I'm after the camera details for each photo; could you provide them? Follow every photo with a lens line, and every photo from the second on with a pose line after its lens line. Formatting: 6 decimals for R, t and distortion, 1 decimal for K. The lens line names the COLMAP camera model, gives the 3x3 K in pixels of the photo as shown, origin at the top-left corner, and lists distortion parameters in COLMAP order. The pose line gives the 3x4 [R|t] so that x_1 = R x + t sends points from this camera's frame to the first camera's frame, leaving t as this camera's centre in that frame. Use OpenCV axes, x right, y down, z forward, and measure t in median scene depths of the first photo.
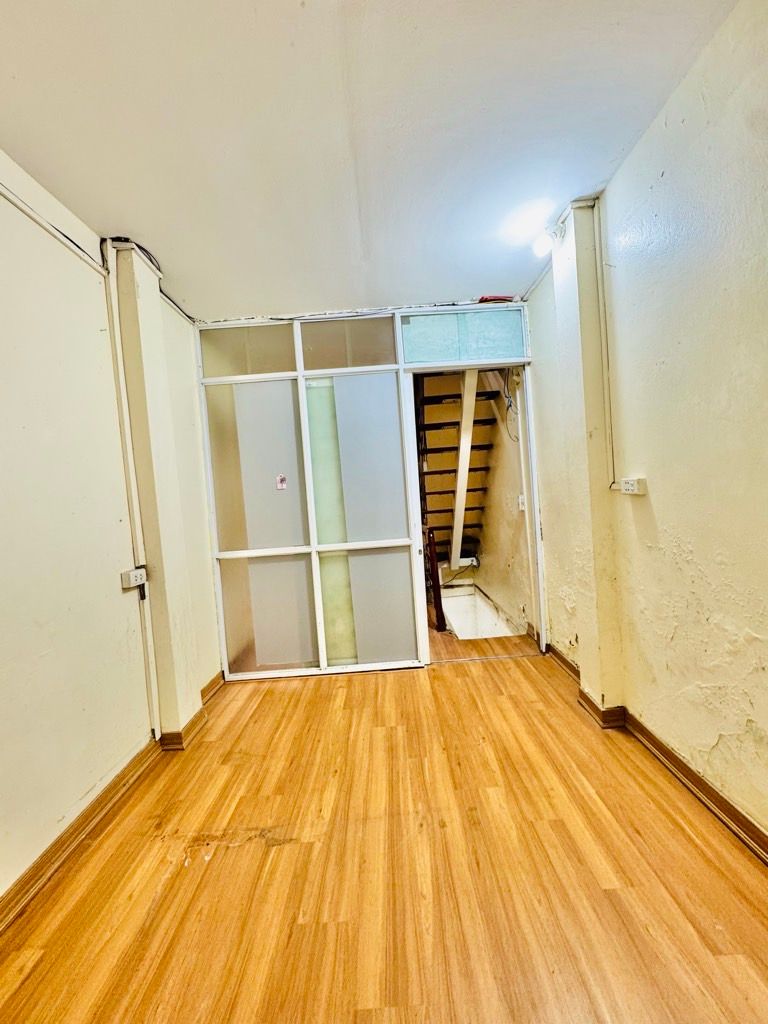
lens RADIAL K [[408.3, 0, 389.6], [0, 408.3, 513.4], [0, 0, 1]] dist [-0.004476, 0.001455]
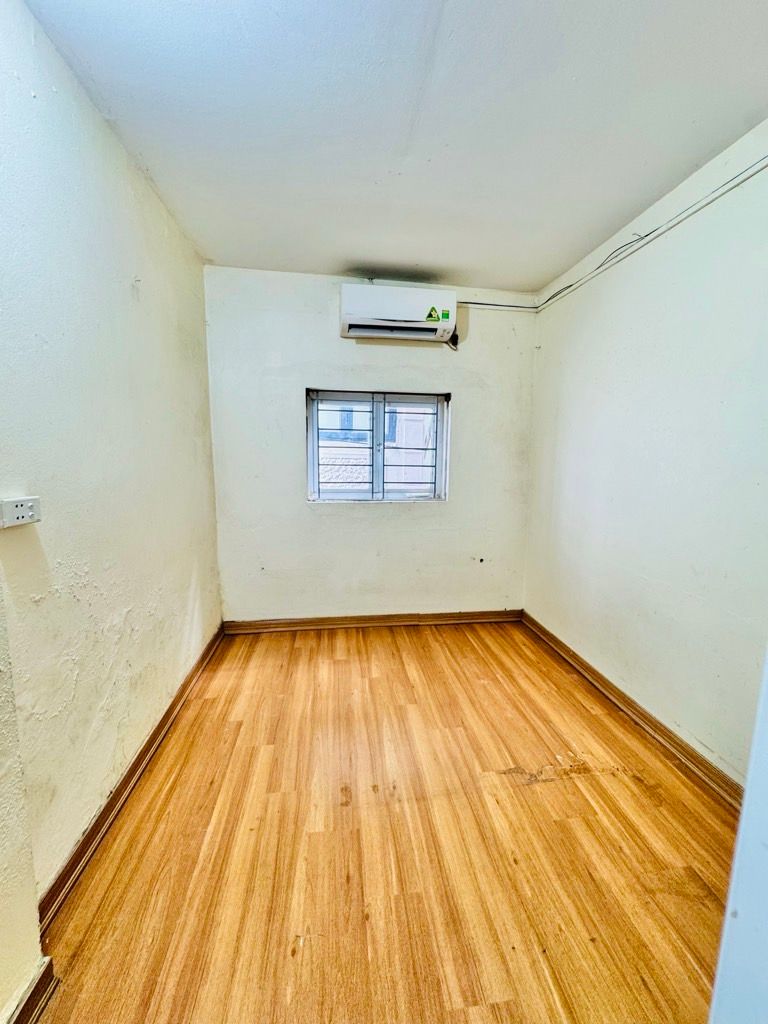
lens RADIAL K [[408.3, 0, 383.5], [0, 408.3, 503.9], [0, 0, 1]] dist [-0.004476, 0.001455]
pose [[-0.991506, 0.077060, -0.104778, 0.153147], [0.058787, 0.984120, 0.167484, -0.163251], [0.116021, 0.159902, -0.980291, 1.836441]]
